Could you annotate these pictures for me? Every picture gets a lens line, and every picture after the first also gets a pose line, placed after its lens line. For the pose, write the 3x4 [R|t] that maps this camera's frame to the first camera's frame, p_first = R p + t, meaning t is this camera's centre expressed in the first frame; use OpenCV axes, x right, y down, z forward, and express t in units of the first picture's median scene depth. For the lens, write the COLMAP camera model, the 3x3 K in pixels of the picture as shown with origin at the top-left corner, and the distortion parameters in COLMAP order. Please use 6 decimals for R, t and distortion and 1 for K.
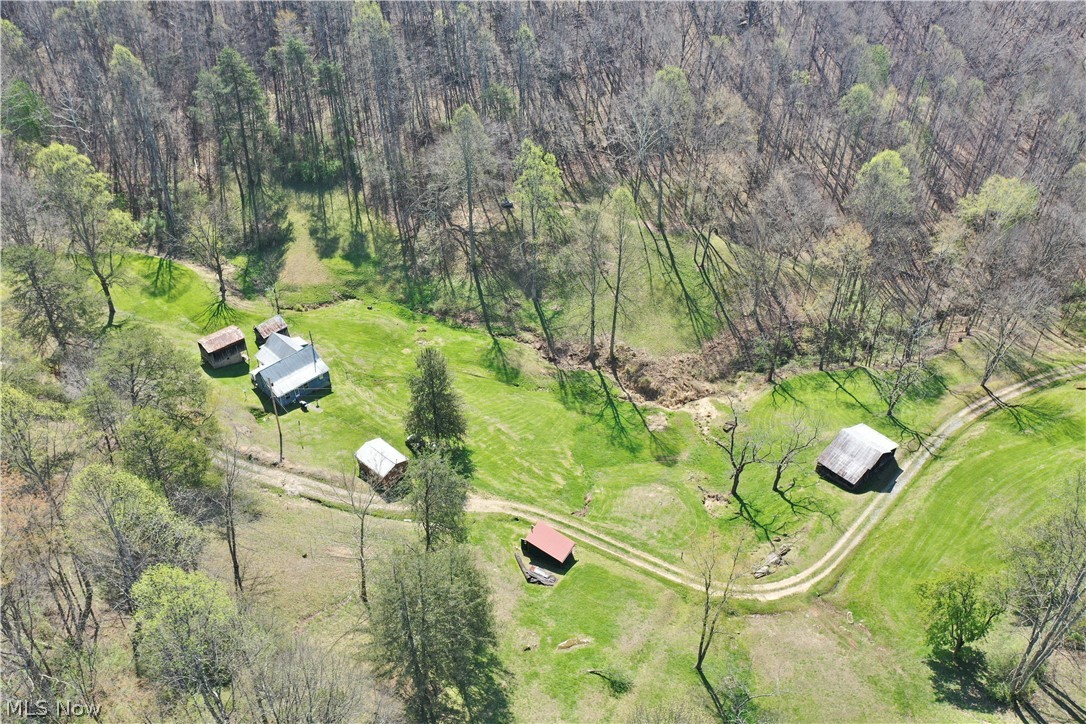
lens RADIAL K [[856.2, 0, 547.3], [0, 856.2, 350.2], [0, 0, 1]] dist [-0.000315, 0.010152]
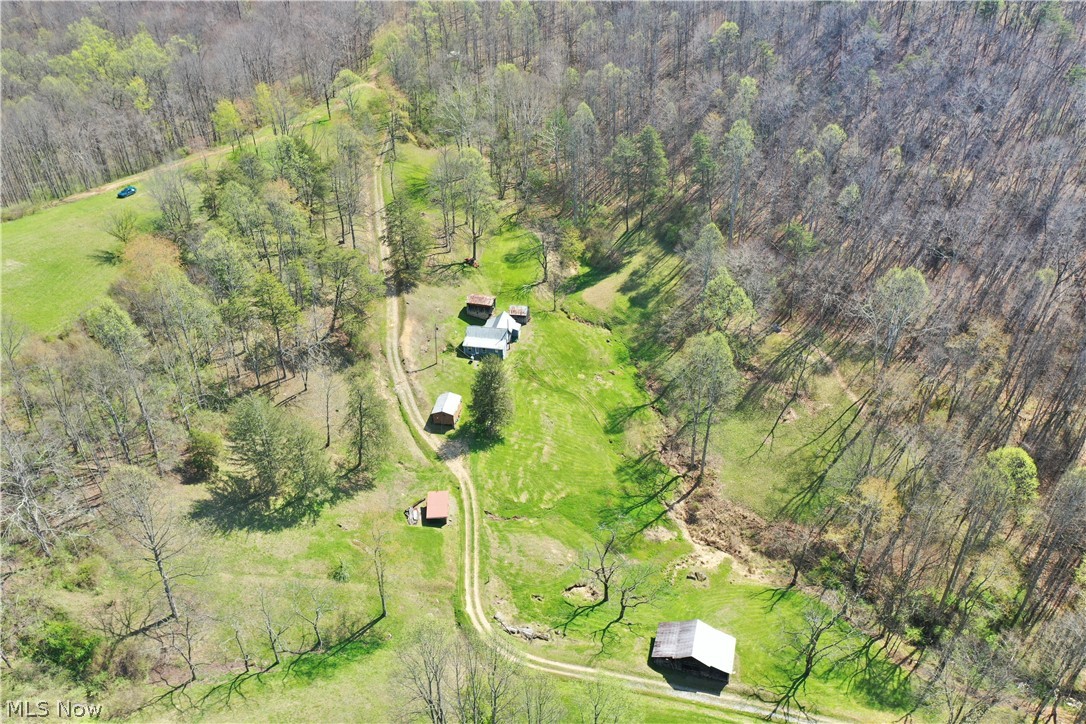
lens RADIAL K [[856.2, 0, 539.2], [0, 856.2, 365.5], [0, 0, 1]] dist [-0.000315, 0.010152]
pose [[0.536463, 0.473000, -0.698912, 0.635186], [-0.495104, 0.847071, 0.193242, -0.210611], [0.683432, 0.242367, 0.688607, 0.069296]]
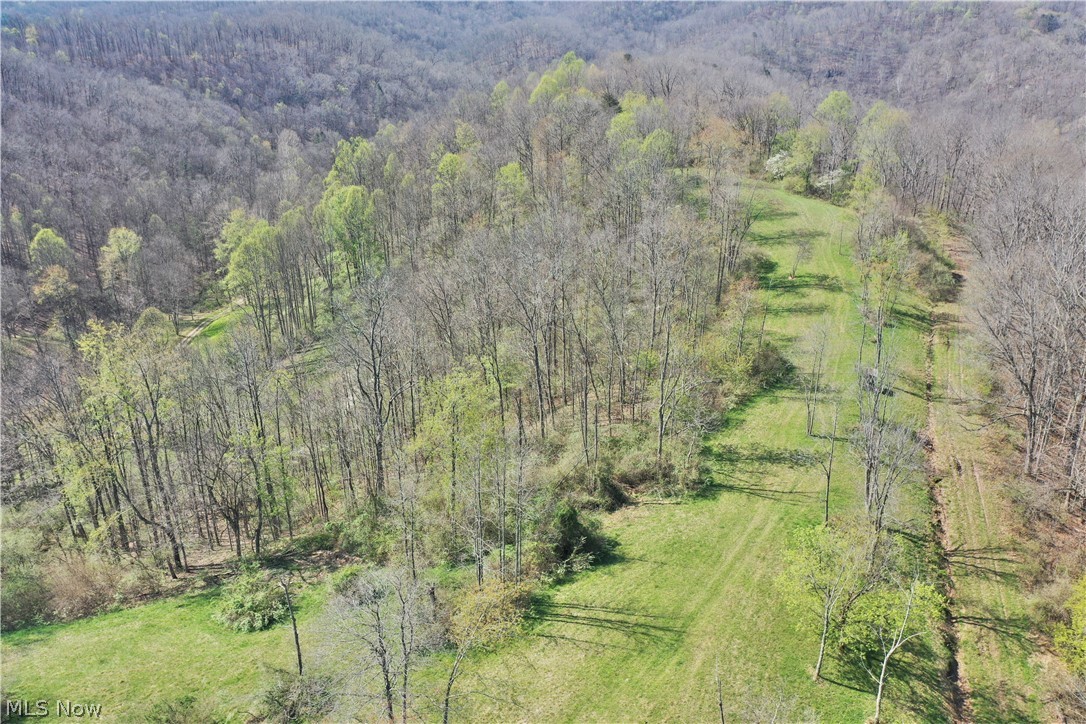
lens RADIAL K [[856.2, 0, 551.8], [0, 856.2, 366.9], [0, 0, 1]] dist [-0.000315, 0.010152]
pose [[0.473602, -0.357526, 0.804908, -0.456164], [0.533054, 0.843866, 0.061185, 0.339754], [-0.701110, 0.400082, 0.590237, -0.416076]]
